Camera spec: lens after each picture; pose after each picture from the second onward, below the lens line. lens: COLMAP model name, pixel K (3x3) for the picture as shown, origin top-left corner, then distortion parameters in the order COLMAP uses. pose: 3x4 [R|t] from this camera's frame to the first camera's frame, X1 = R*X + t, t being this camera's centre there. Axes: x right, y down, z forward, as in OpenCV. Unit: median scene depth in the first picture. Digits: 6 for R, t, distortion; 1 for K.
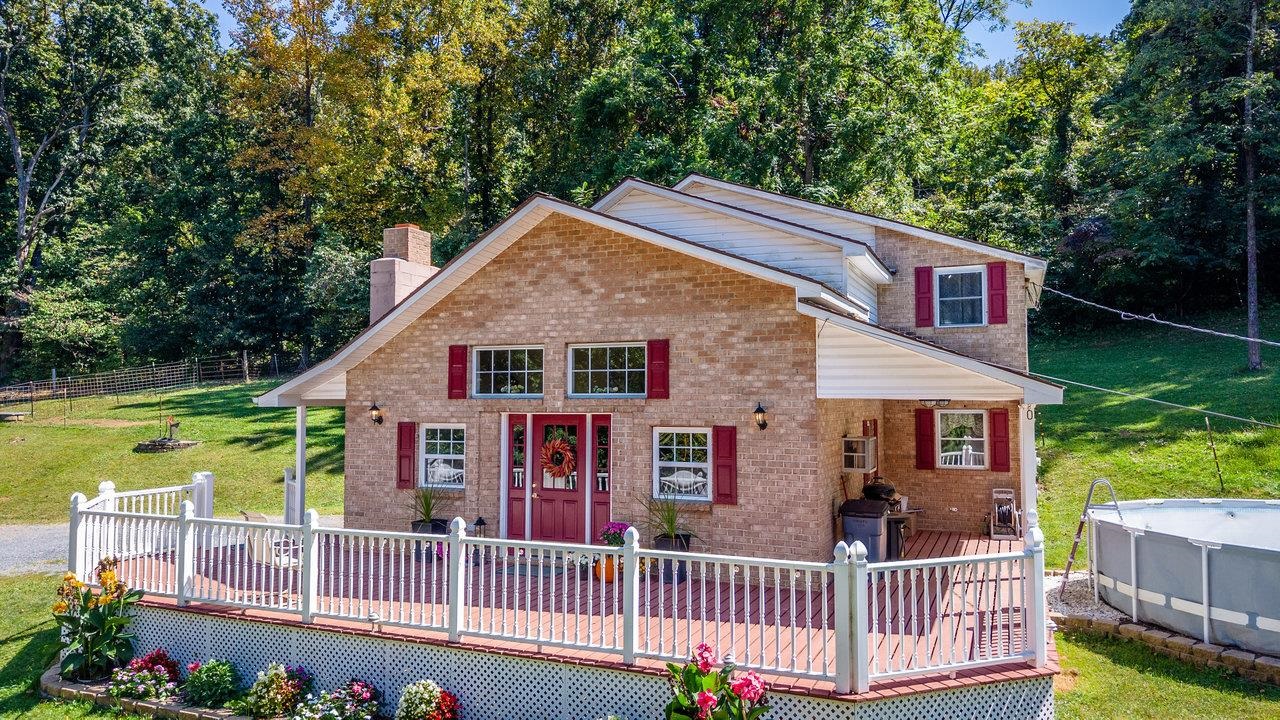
lens RADIAL K [[852.2, 0, 659.6], [0, 852.2, 348.7], [0, 0, 1]] dist [0.011426, -0.025754]
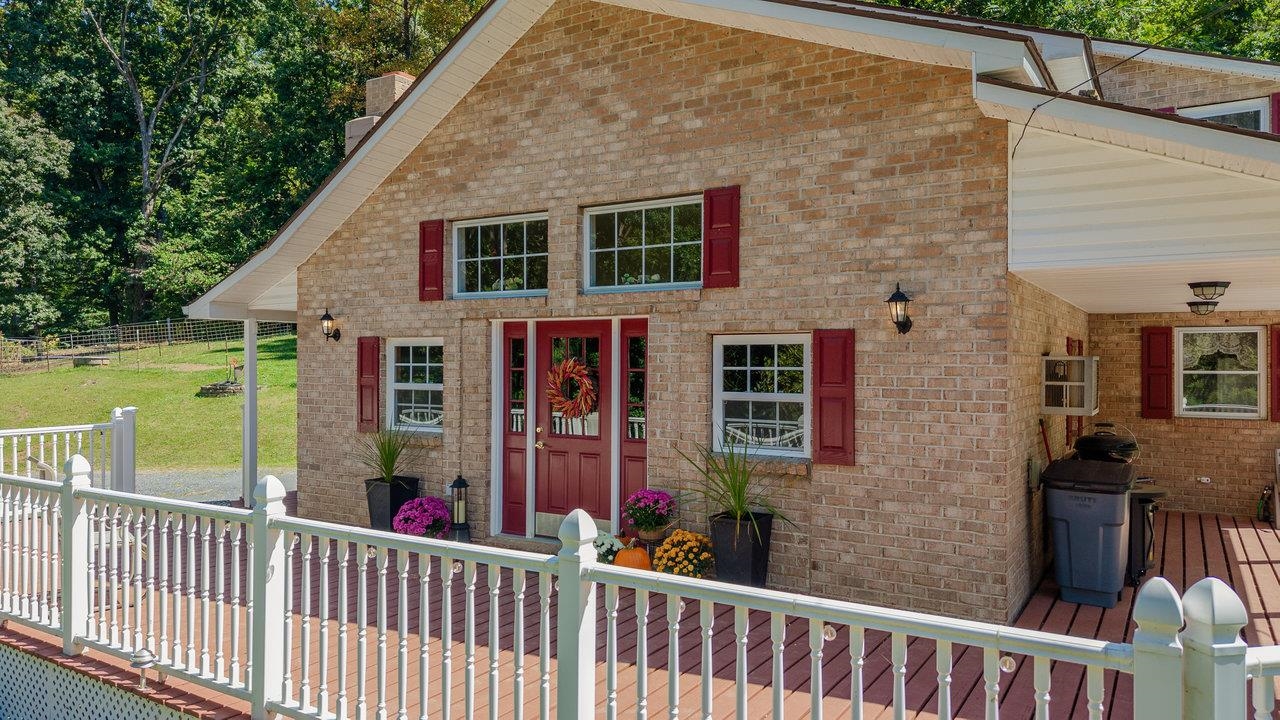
lens RADIAL K [[852.2, 0, 652.1], [0, 852.2, 370.9], [0, 0, 1]] dist [0.011426, -0.025754]
pose [[0.987007, 0.003321, -0.160642, 0.042817], [0.008409, 0.997349, 0.072285, 0.068524], [0.160457, -0.072696, 0.984362, 0.371393]]
